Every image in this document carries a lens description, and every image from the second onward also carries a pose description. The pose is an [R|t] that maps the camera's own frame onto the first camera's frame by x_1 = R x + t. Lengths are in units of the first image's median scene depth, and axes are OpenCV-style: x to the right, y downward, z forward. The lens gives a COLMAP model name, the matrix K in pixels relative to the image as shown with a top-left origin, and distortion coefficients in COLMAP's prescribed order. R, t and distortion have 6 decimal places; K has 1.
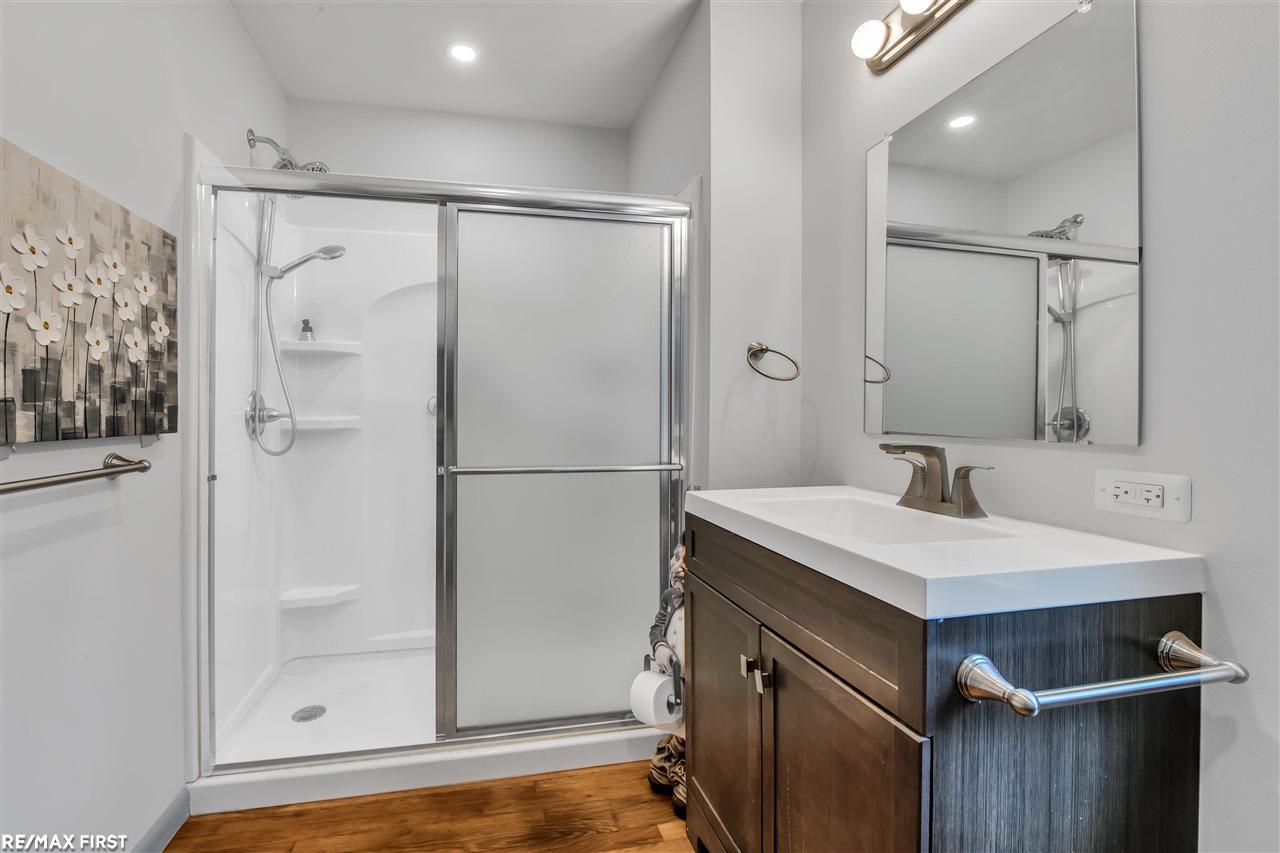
lens RADIAL K [[513.2, 0, 635.7], [0, 513.2, 417.5], [0, 0, 1]] dist [-0.008376, -0.000063]
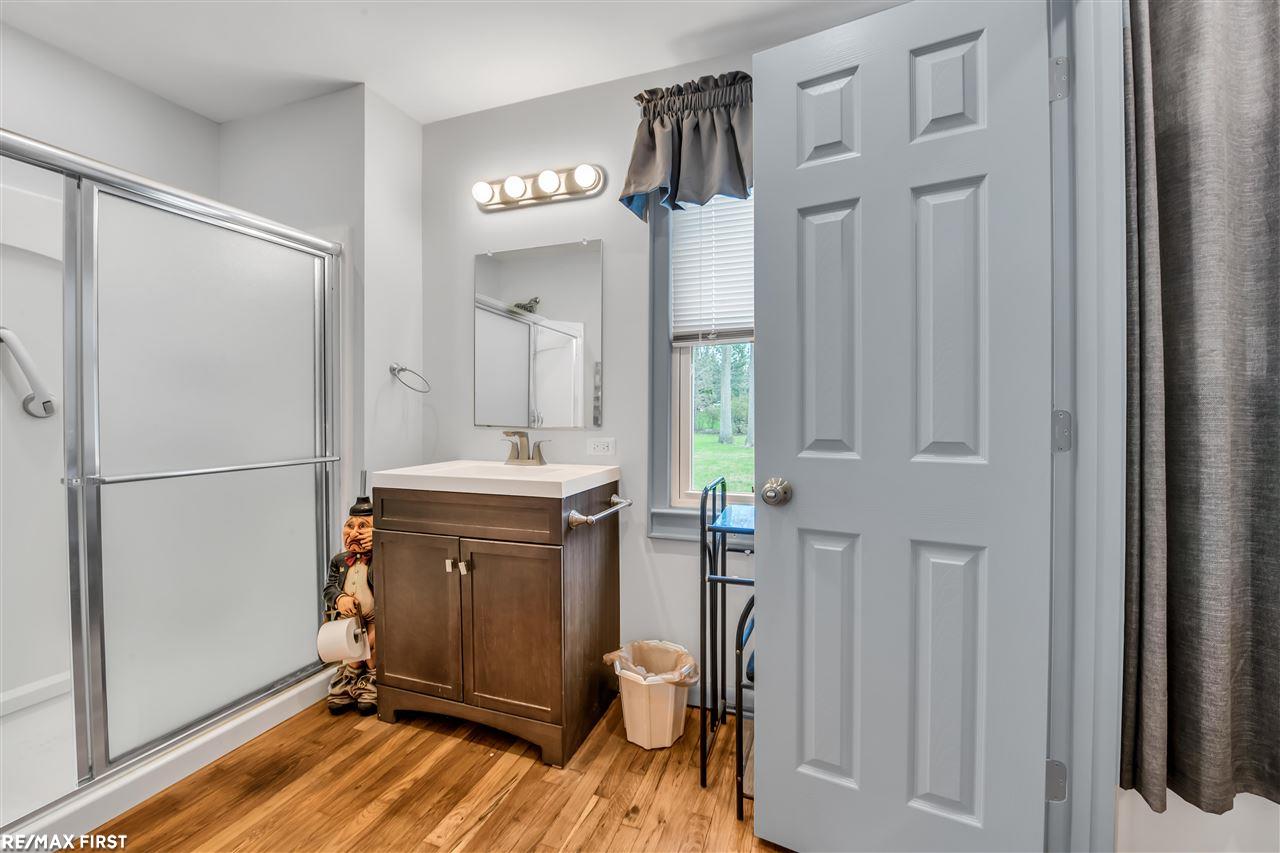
lens RADIAL K [[513.2, 0, 642.2], [0, 513.2, 419.2], [0, 0, 1]] dist [-0.008376, -0.000063]
pose [[0.514544, -0.014912, 0.857335, -0.661507], [0.004300, 0.999881, 0.014811, -0.014185], [-0.857453, -0.003934, 0.514547, -0.301840]]
